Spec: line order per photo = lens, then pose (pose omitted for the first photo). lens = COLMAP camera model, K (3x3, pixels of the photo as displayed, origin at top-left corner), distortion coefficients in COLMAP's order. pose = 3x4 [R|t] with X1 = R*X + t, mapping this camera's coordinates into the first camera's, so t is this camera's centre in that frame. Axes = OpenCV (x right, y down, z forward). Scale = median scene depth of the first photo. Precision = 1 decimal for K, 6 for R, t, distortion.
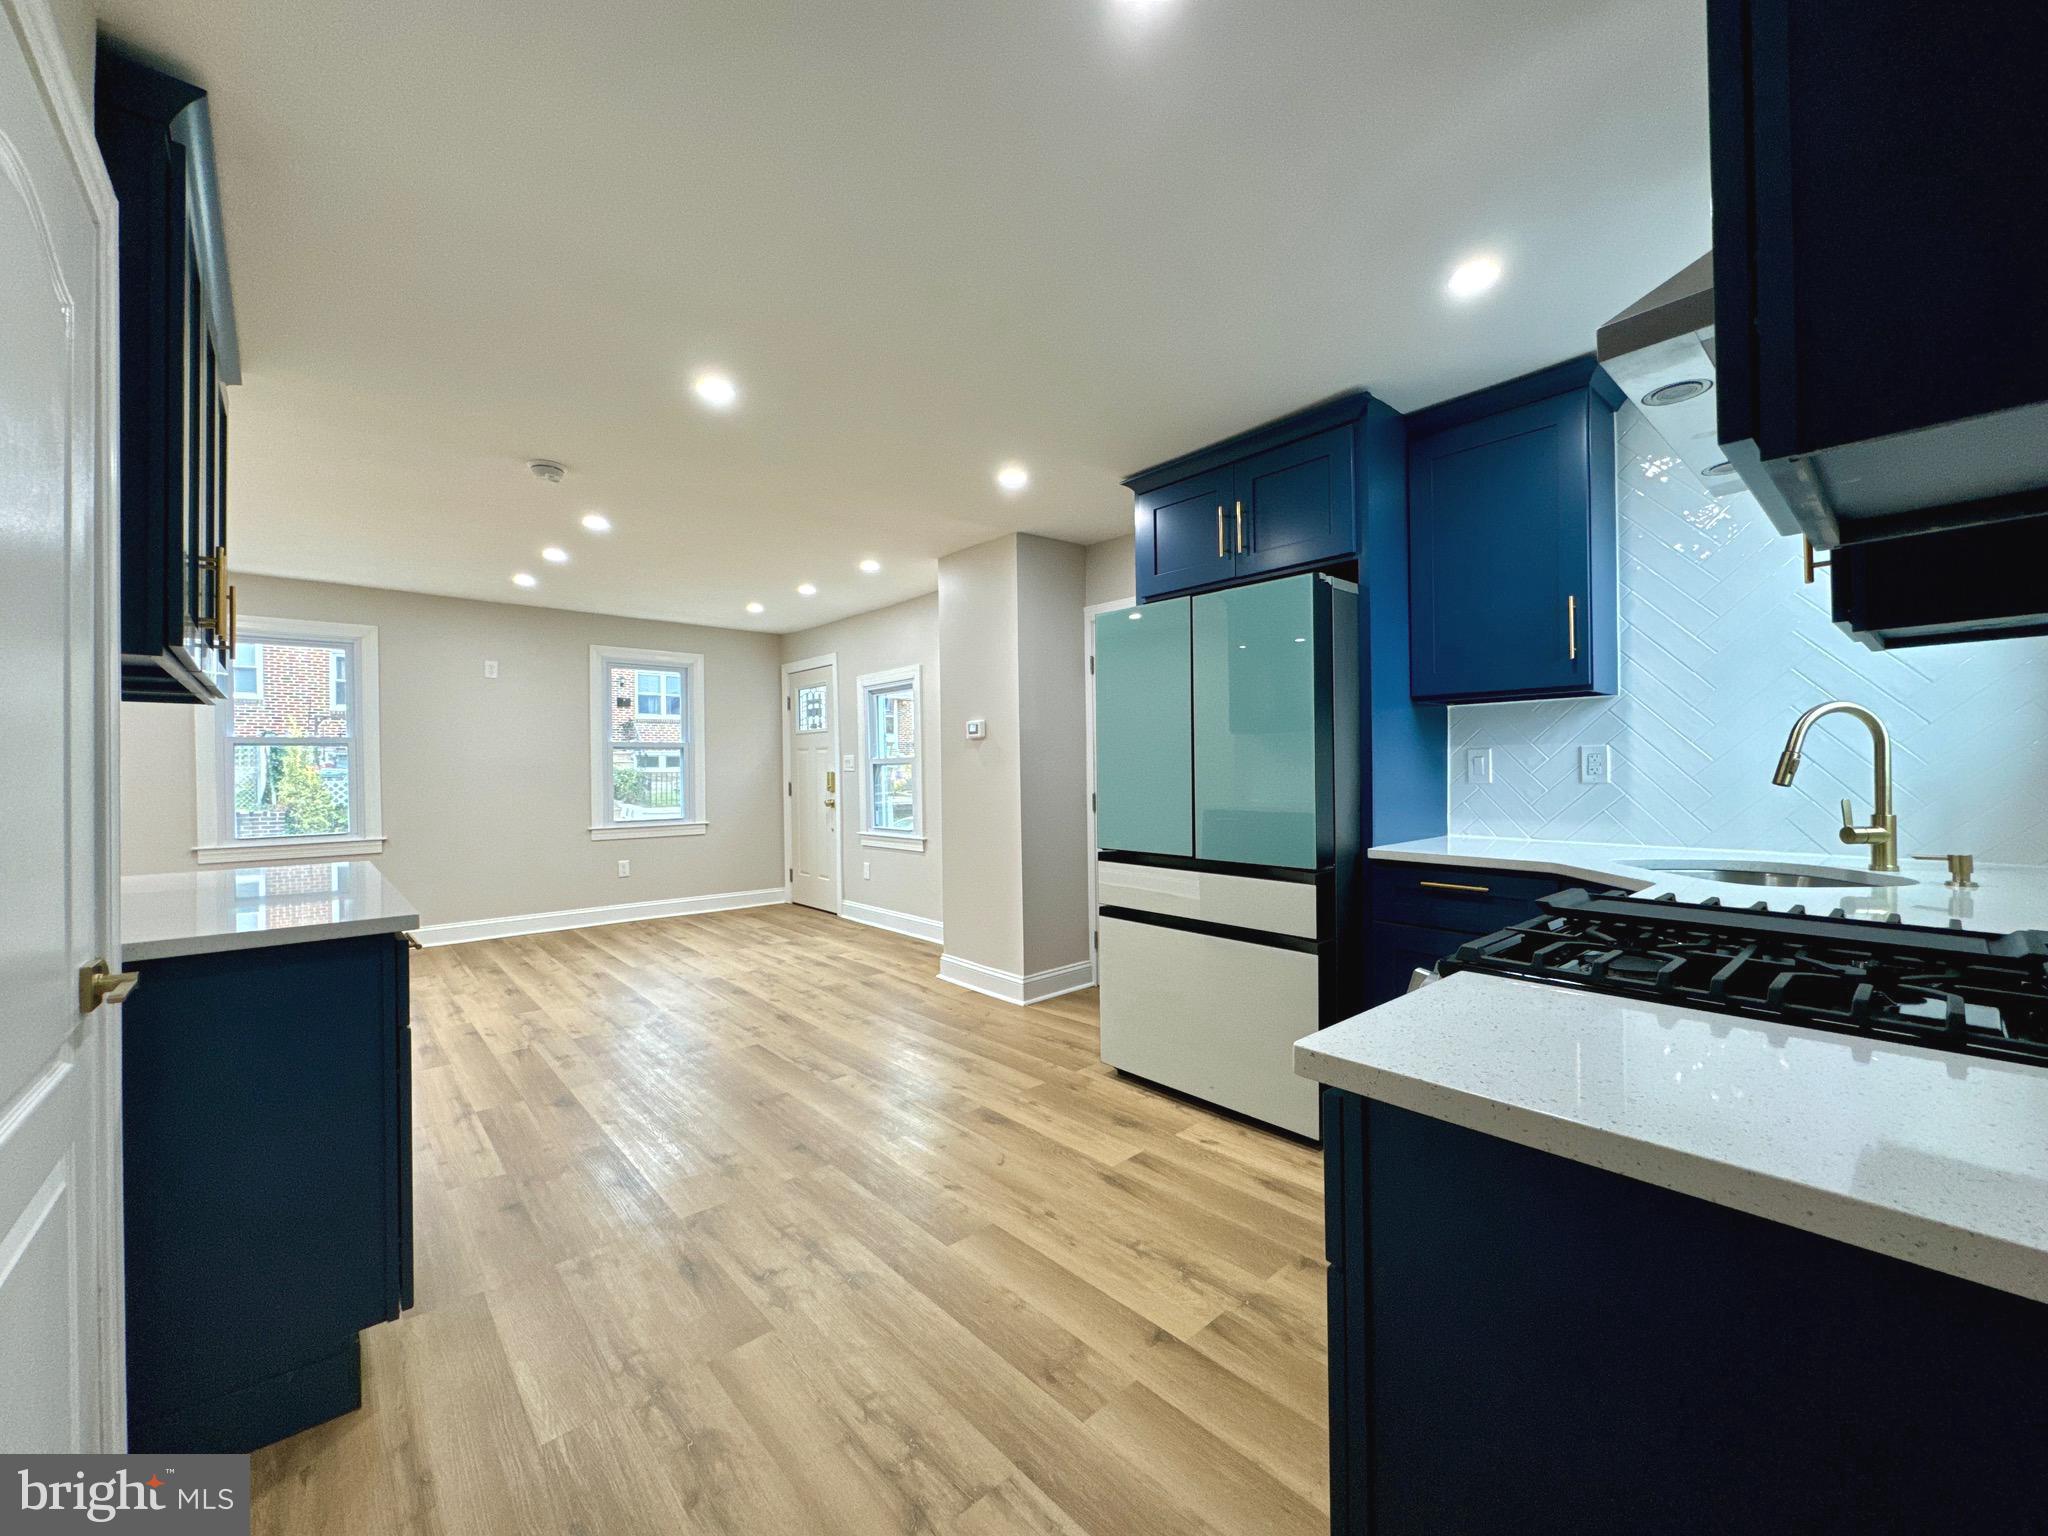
lens RADIAL K [[815.3, 0, 1023.3], [0, 815.3, 764.9], [0, 0, 1]] dist [-0.000421, -0.000112]
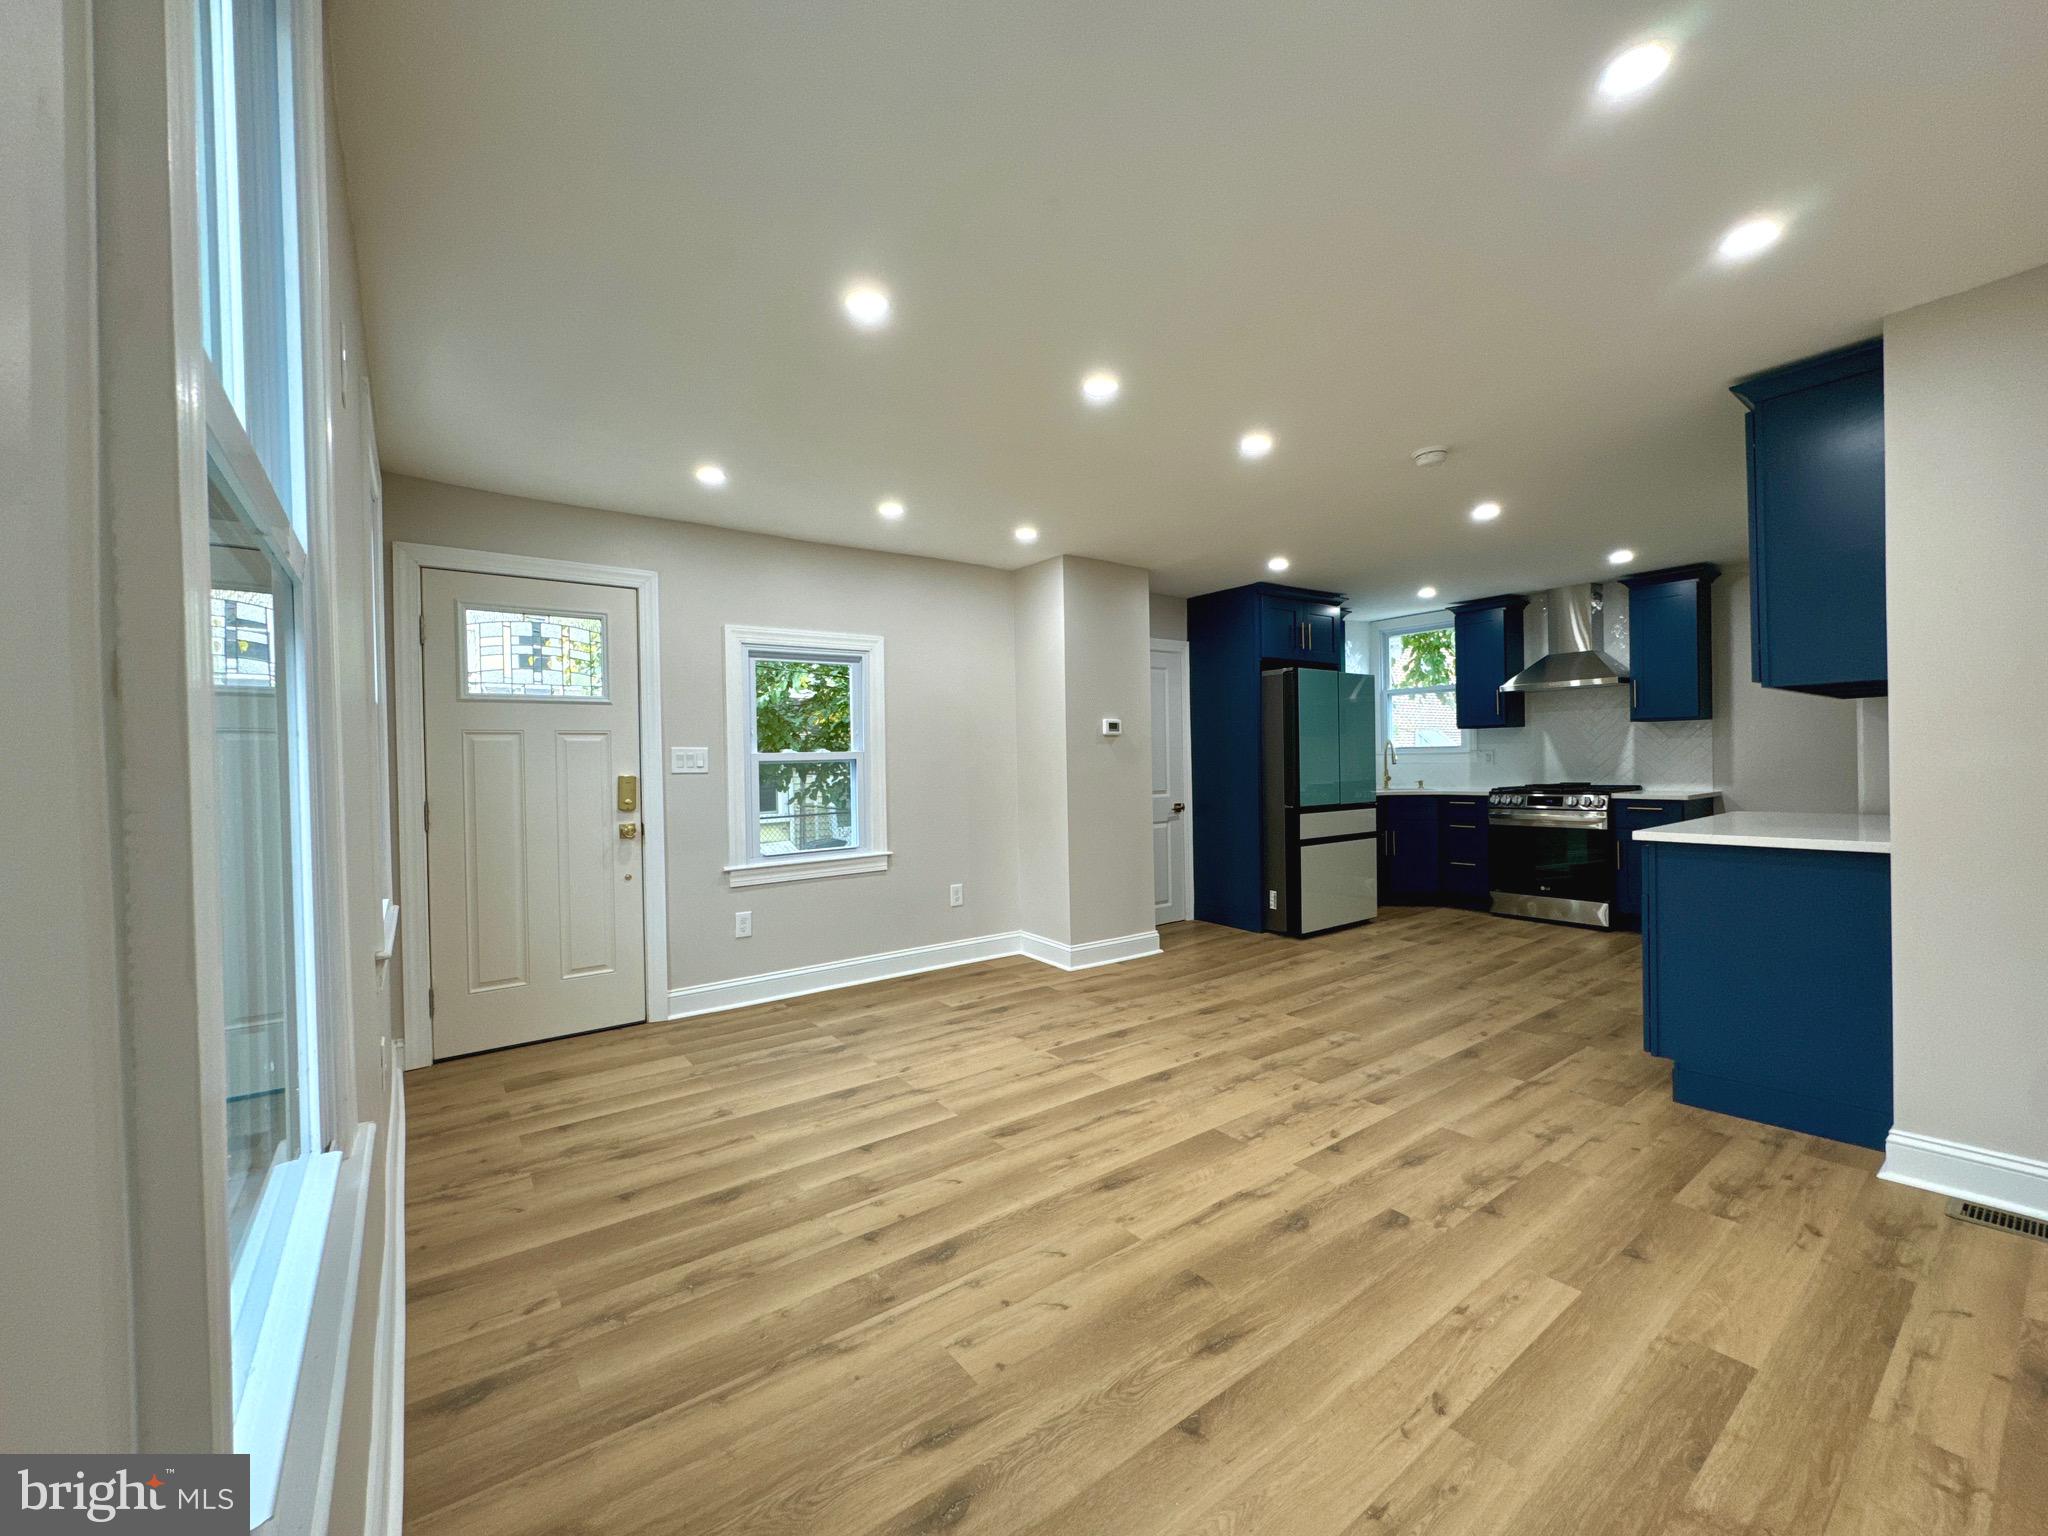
lens RADIAL K [[815.3, 0, 1012.6], [0, 815.3, 772.8], [0, 0, 1]] dist [-0.000421, -0.000112]
pose [[0.092472, -0.004351, 0.995706, -1.535095], [0.014361, 0.999892, 0.003036, 0.017062], [-0.995612, 0.014019, 0.092524, 1.347396]]
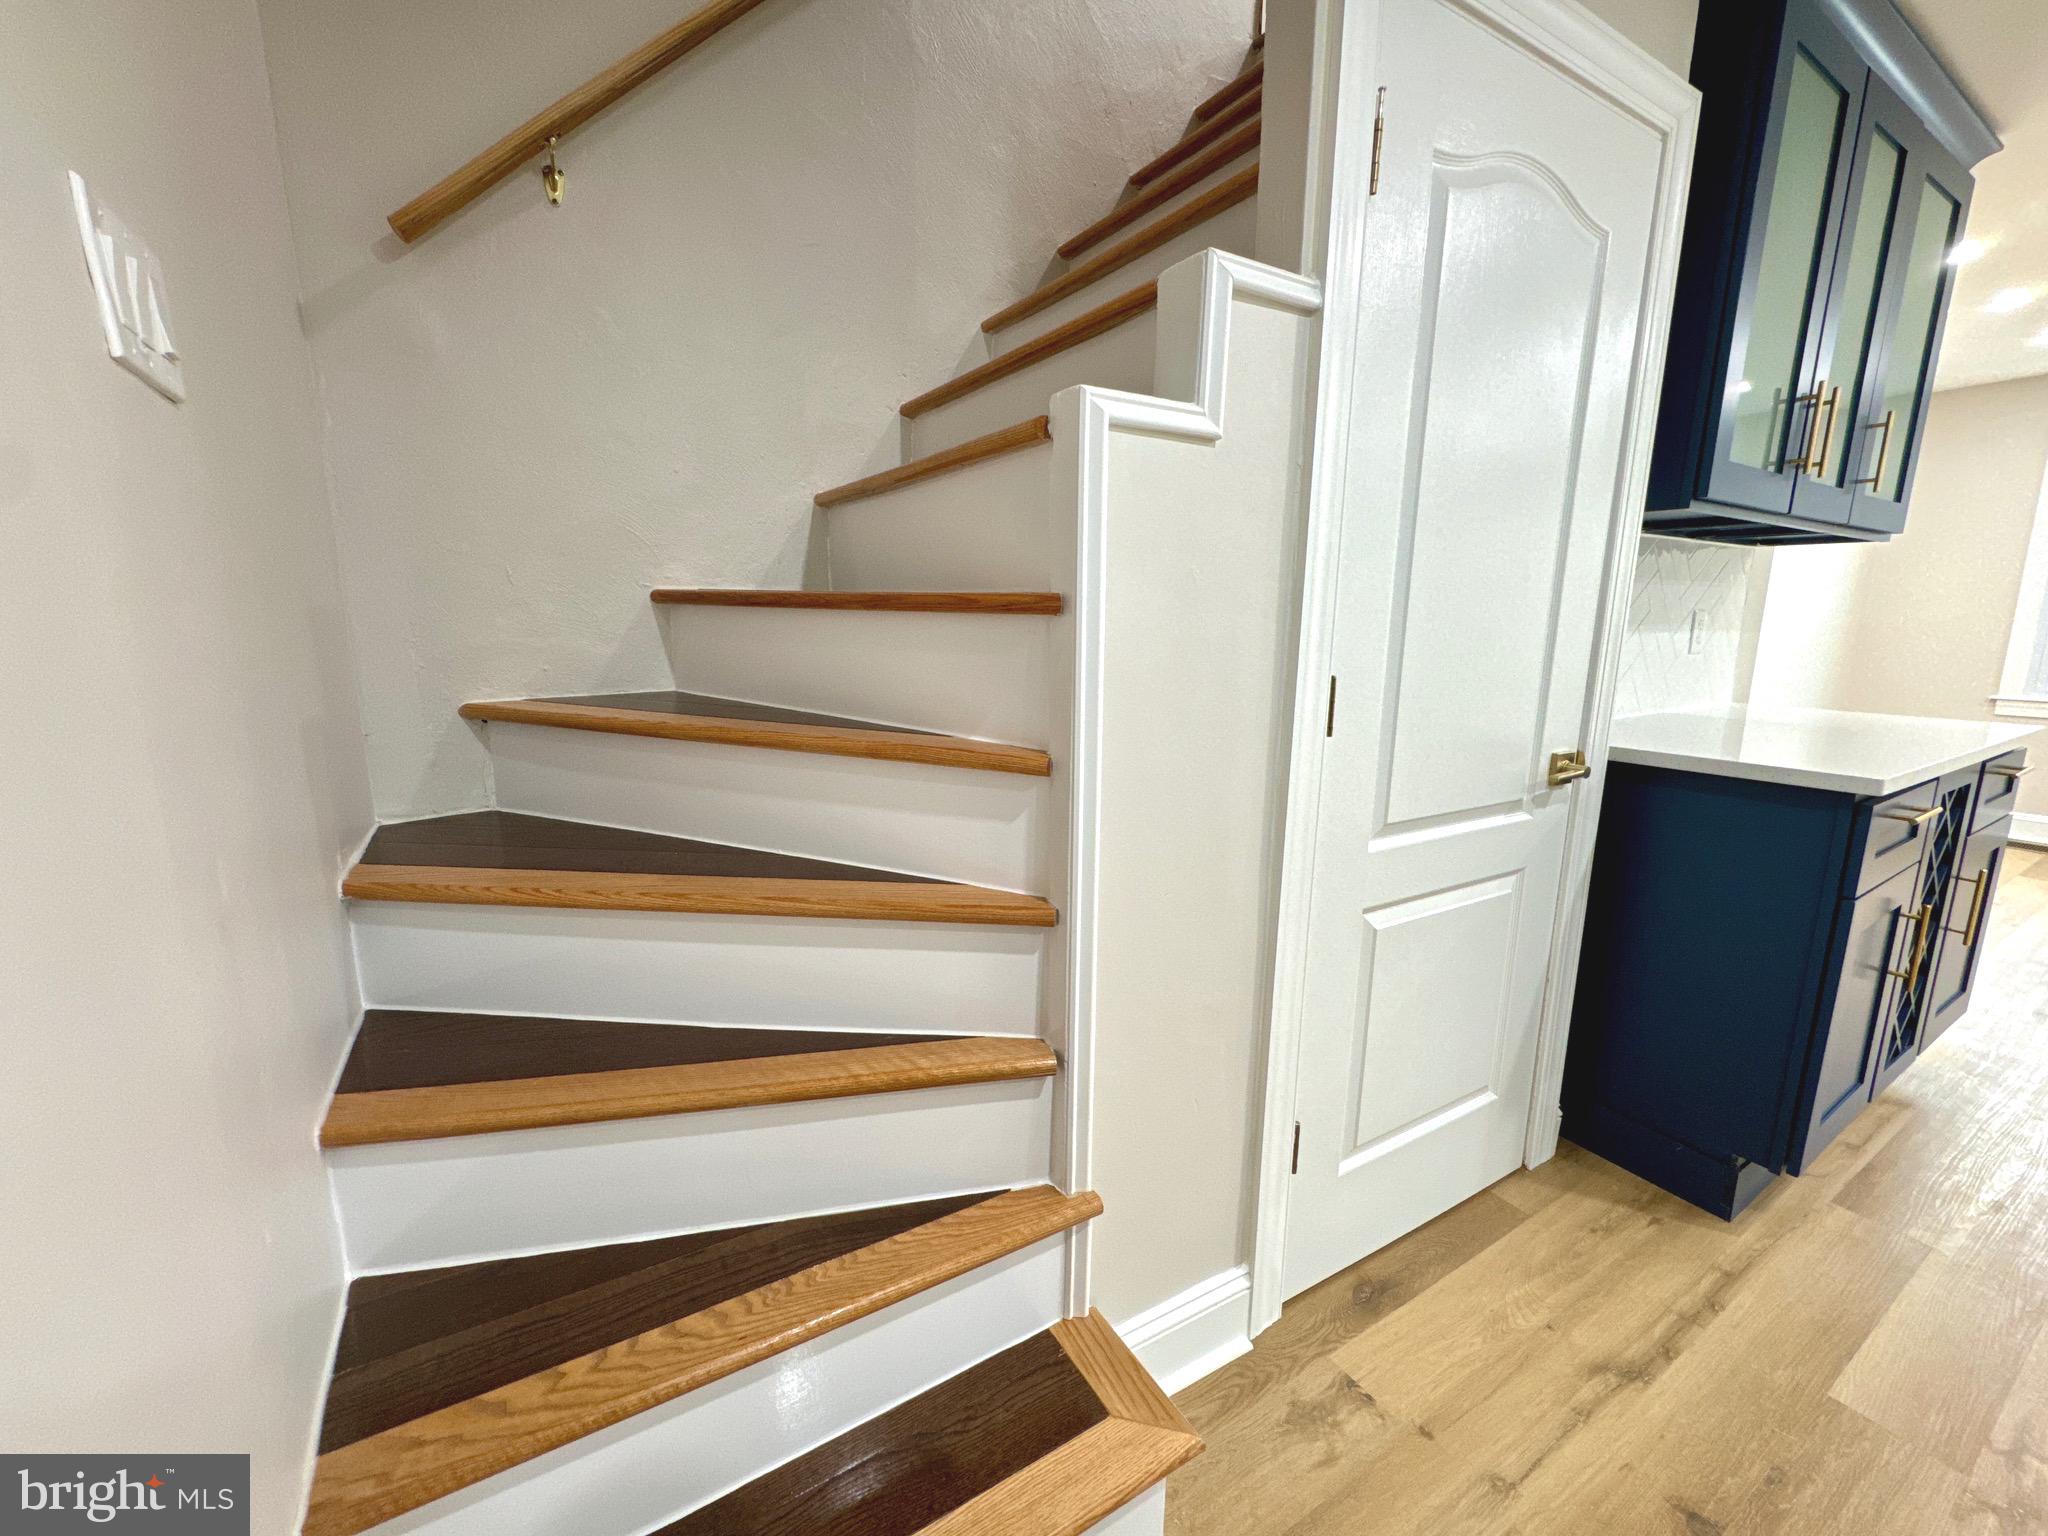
lens RADIAL K [[815.3, 0, 1016.3], [0, 815.3, 770.7], [0, 0, 1]] dist [-0.000421, -0.000112]
pose [[-0.177832, 0.194974, -0.964552, 0.120760], [0.001607, 0.980231, 0.197847, 0.000612], [0.984060, 0.033633, -0.174630, 0.116994]]
